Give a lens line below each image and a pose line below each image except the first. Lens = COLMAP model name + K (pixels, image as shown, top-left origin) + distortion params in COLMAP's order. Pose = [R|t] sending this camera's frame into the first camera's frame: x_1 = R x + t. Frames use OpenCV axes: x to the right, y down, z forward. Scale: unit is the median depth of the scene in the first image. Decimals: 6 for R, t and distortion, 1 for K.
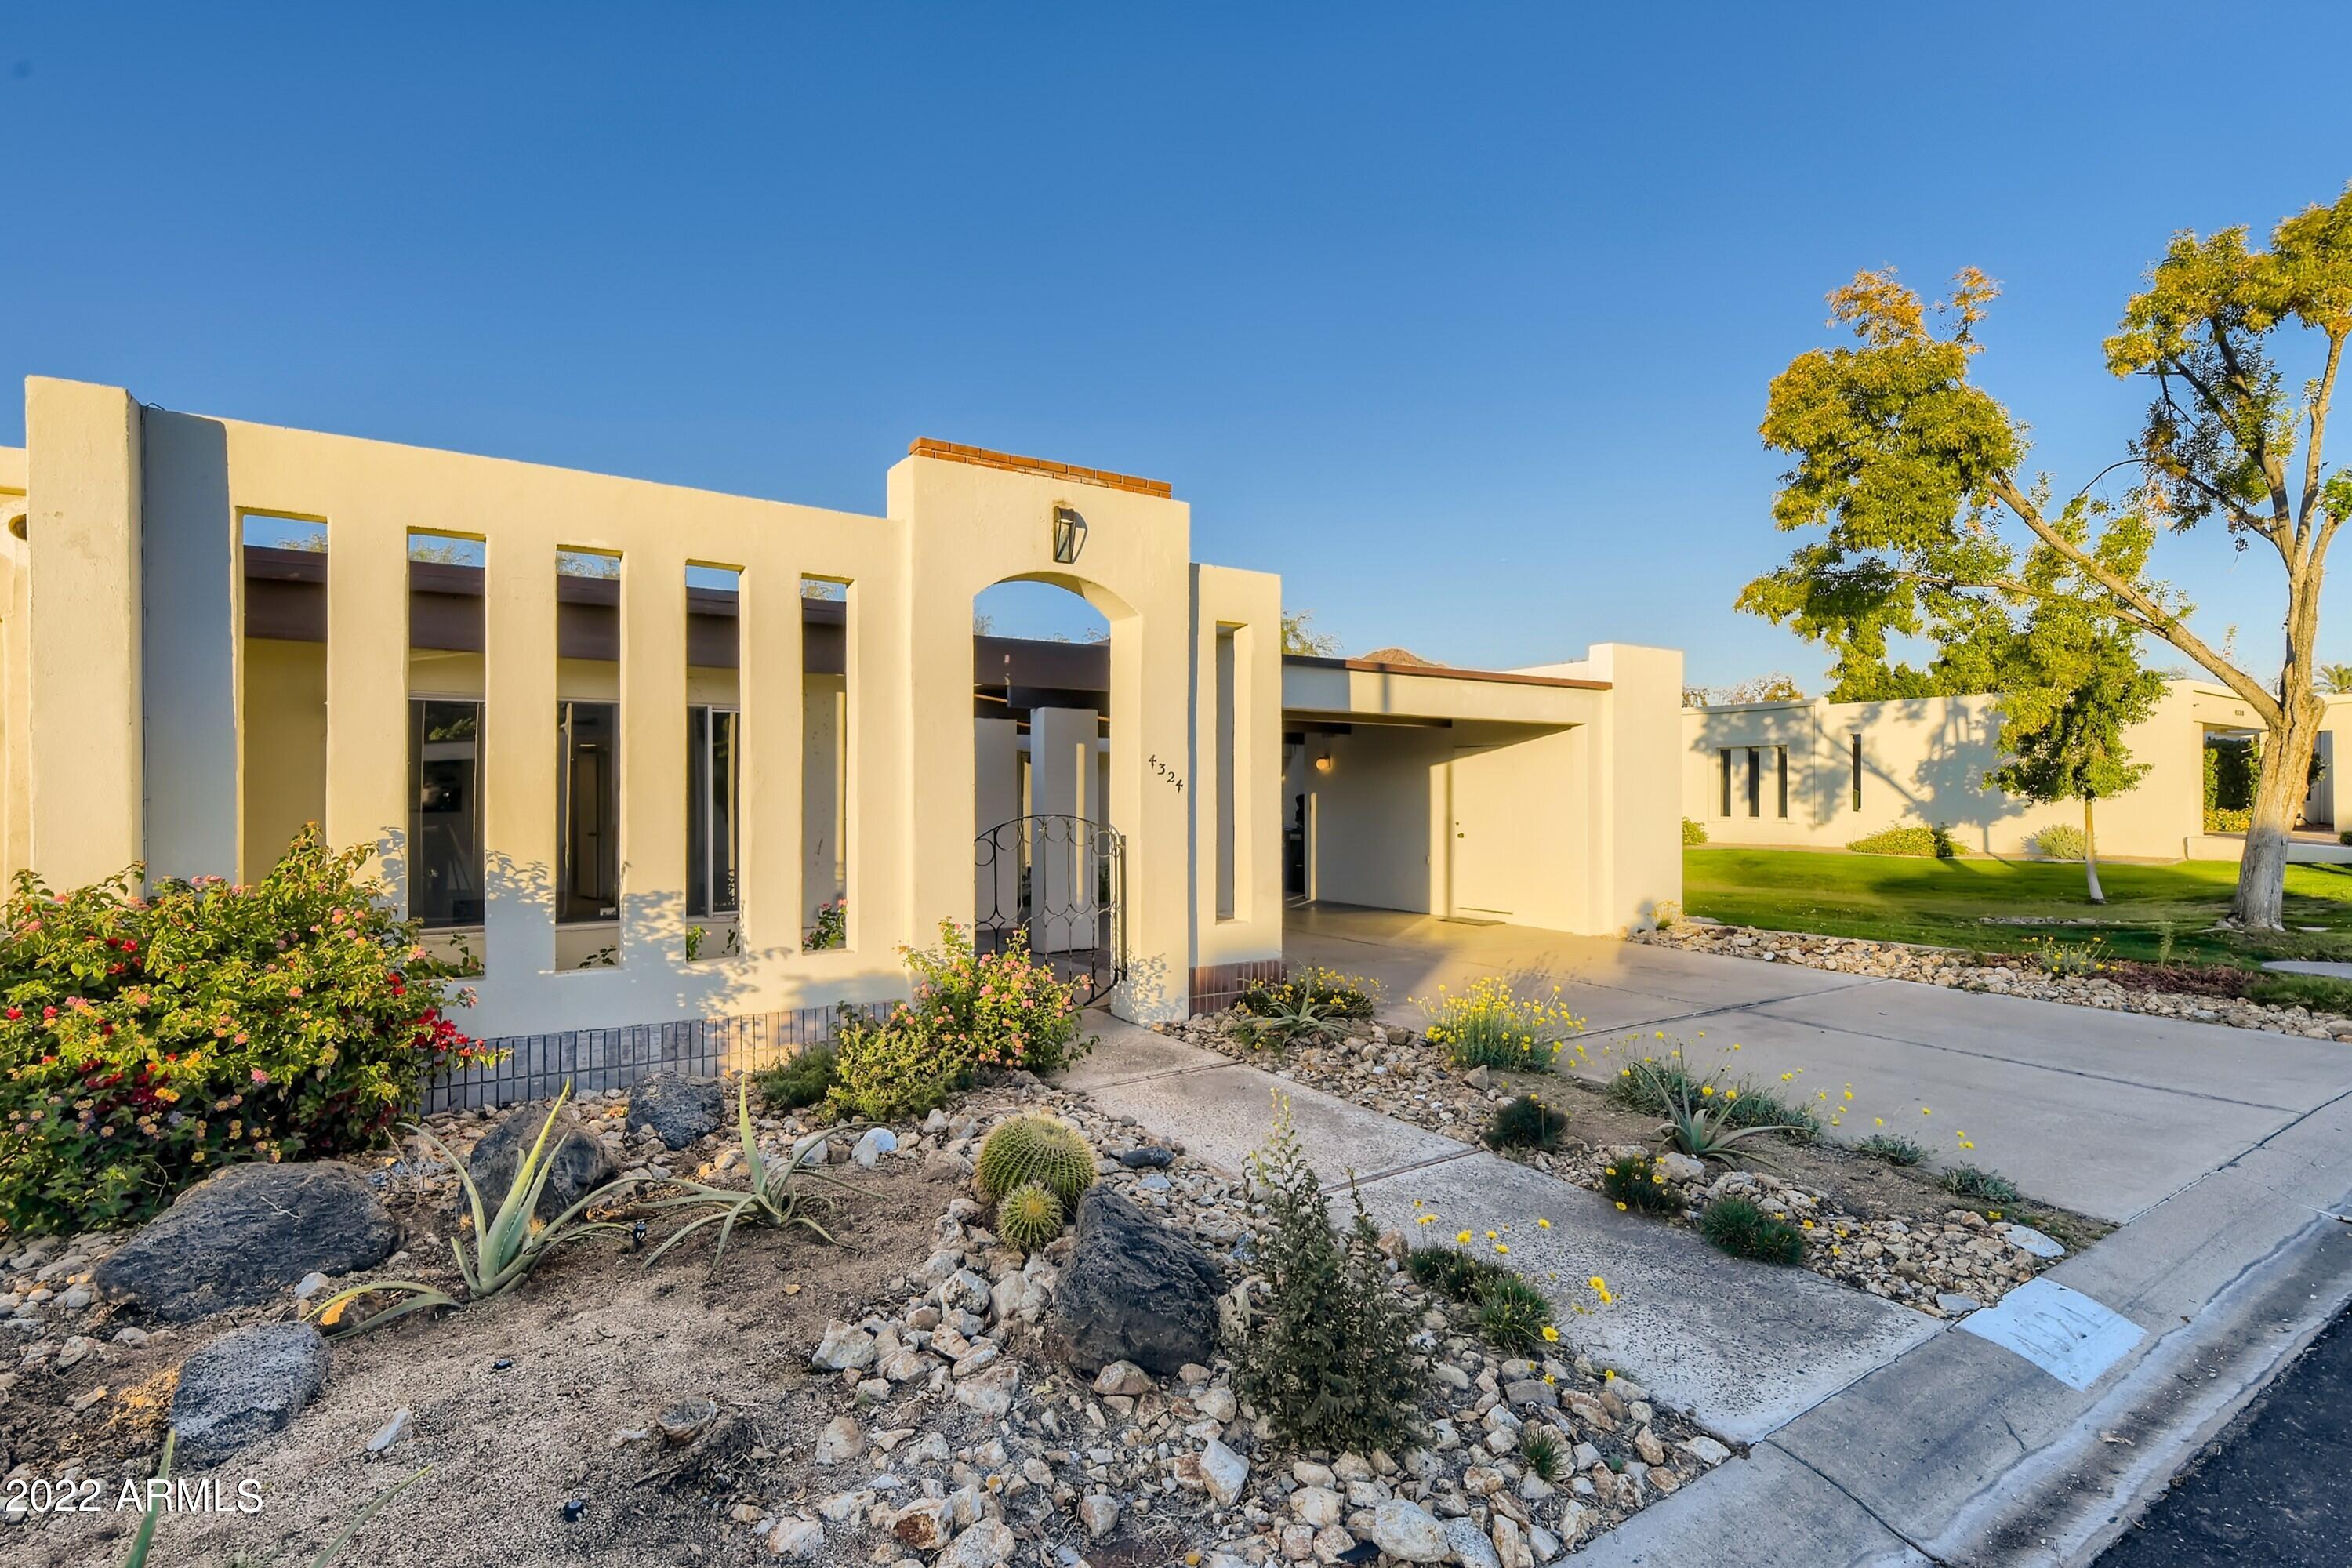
lens RADIAL K [[1081.6, 0, 1191.4], [0, 1081.6, 791.9], [0, 0, 1]] dist [0.007903, -0.000072]
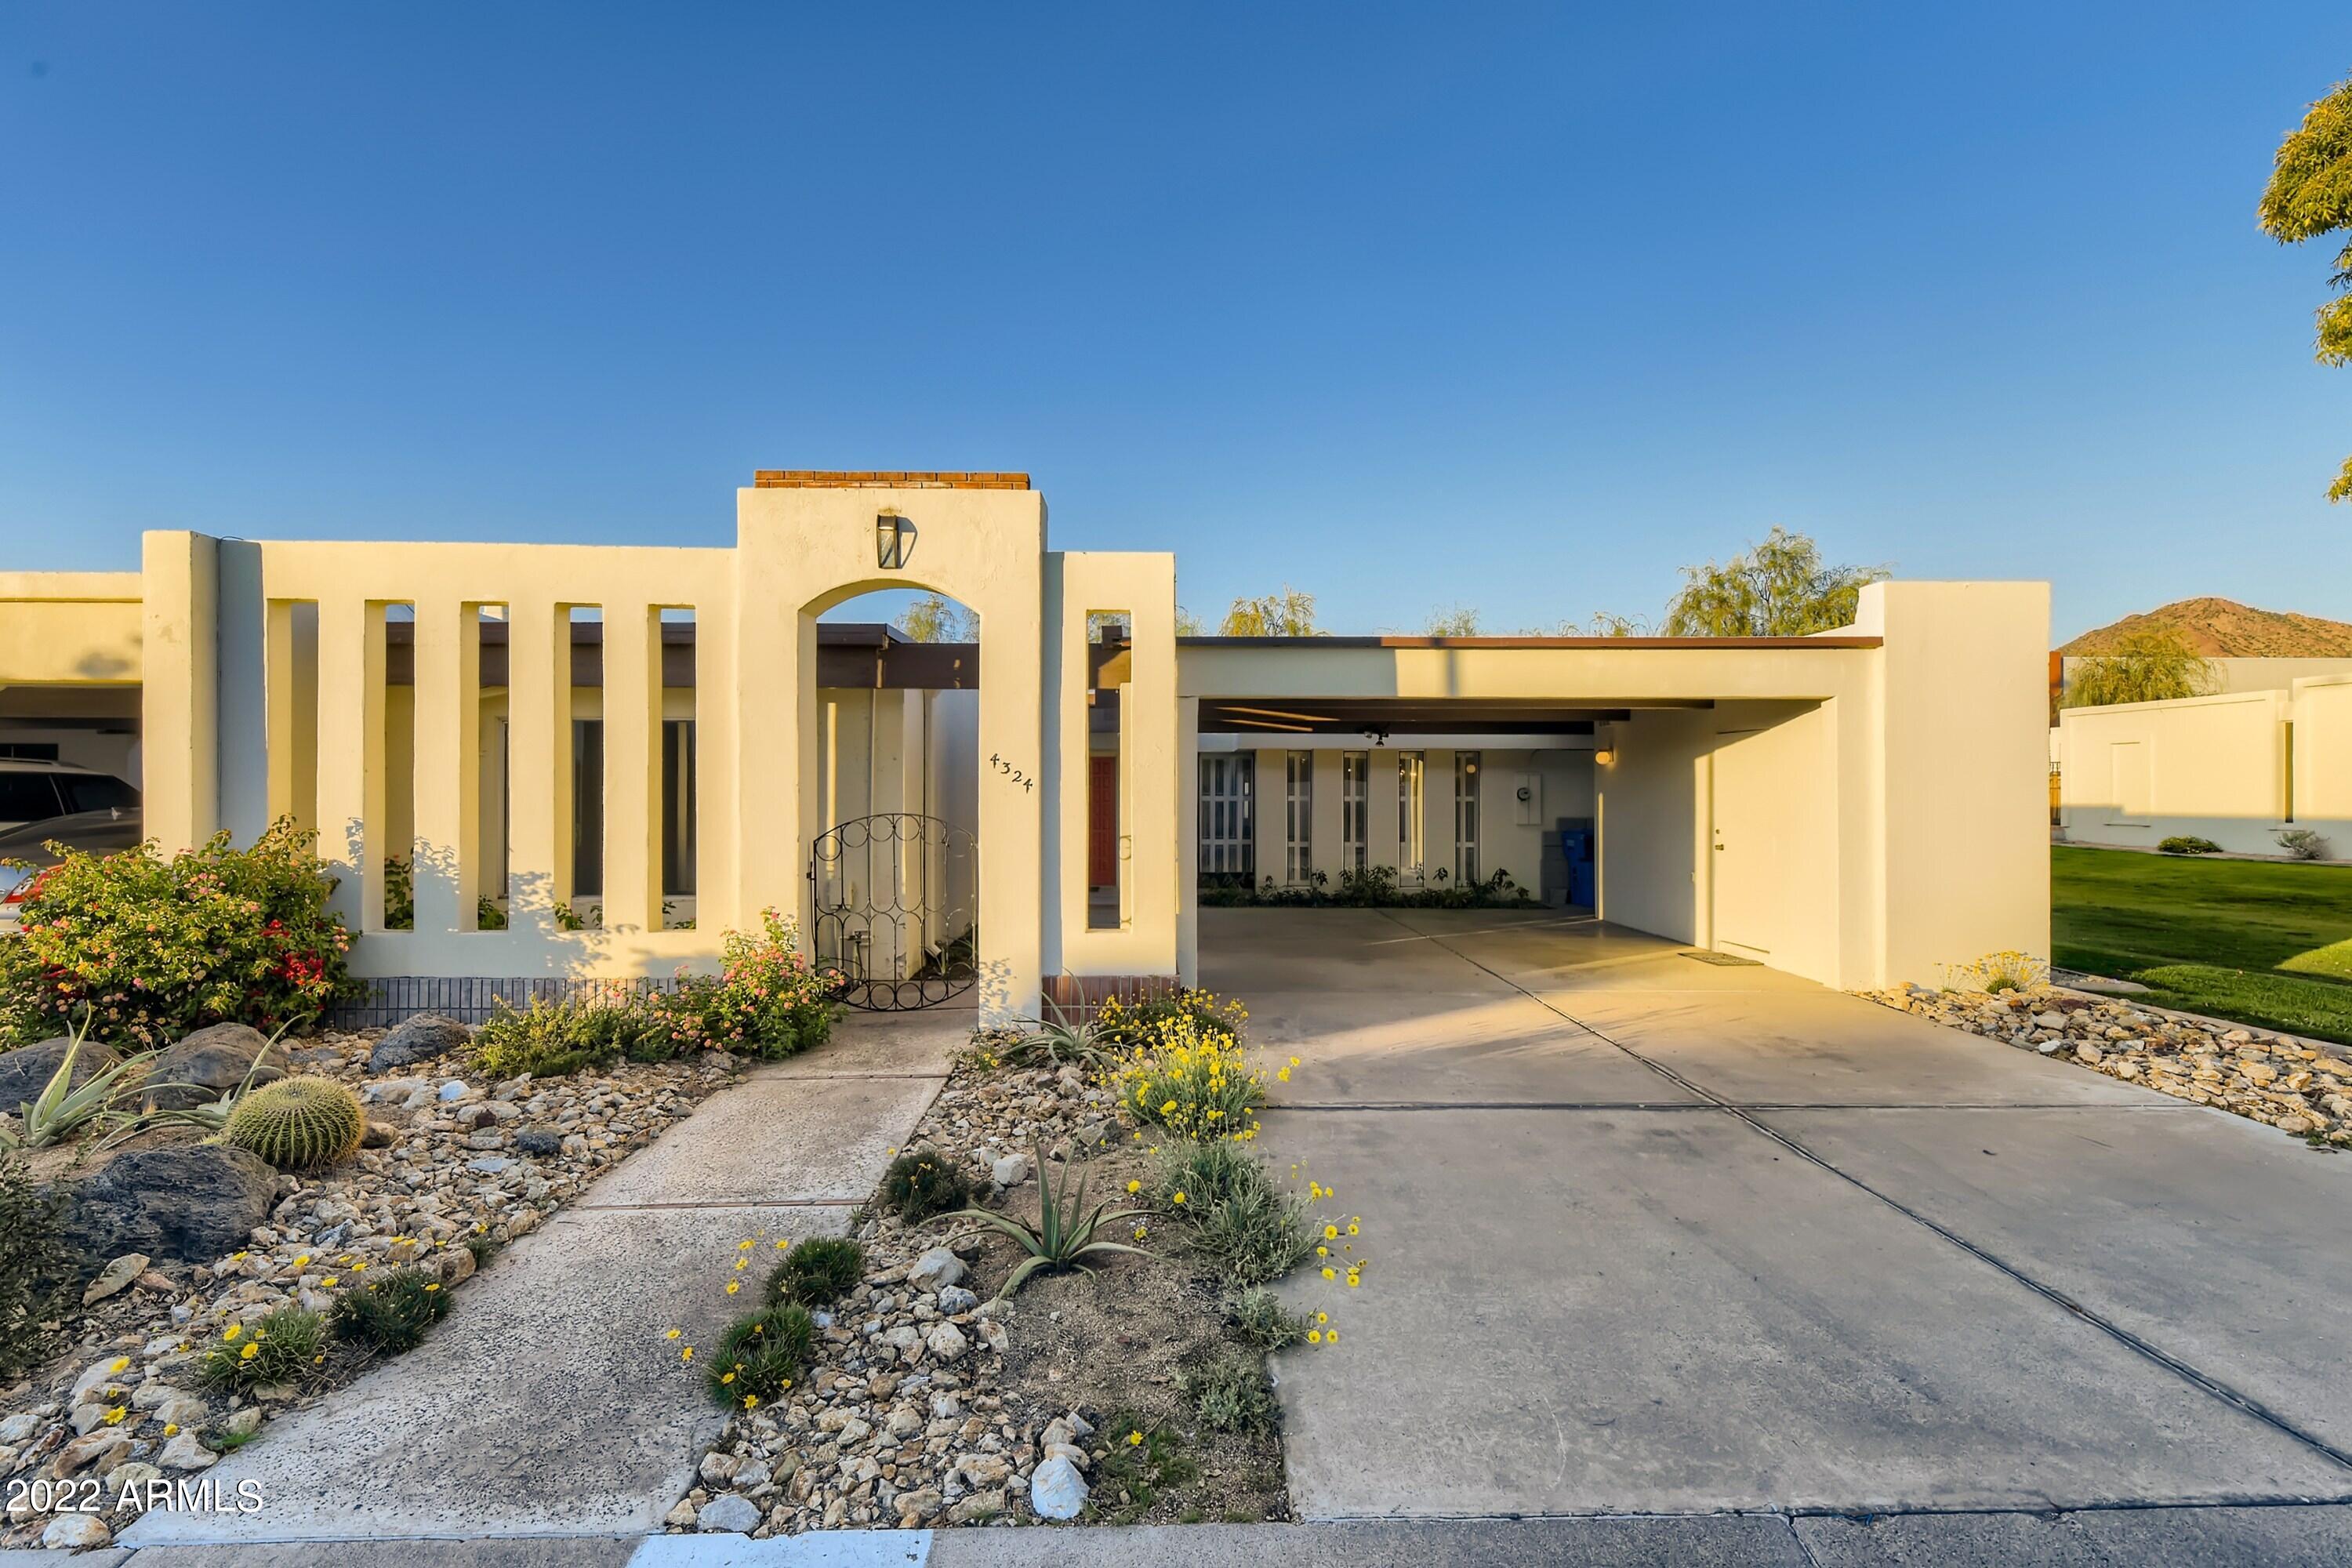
lens RADIAL K [[1081.6, 0, 1191.4], [0, 1081.6, 791.9], [0, 0, 1]] dist [0.007903, -0.000072]
pose [[0.851991, 0.000013, -0.523556, 0.699658], [0.000508, 1.000000, 0.000852, -0.000904], [0.523556, -0.000992, 0.851991, 0.290823]]
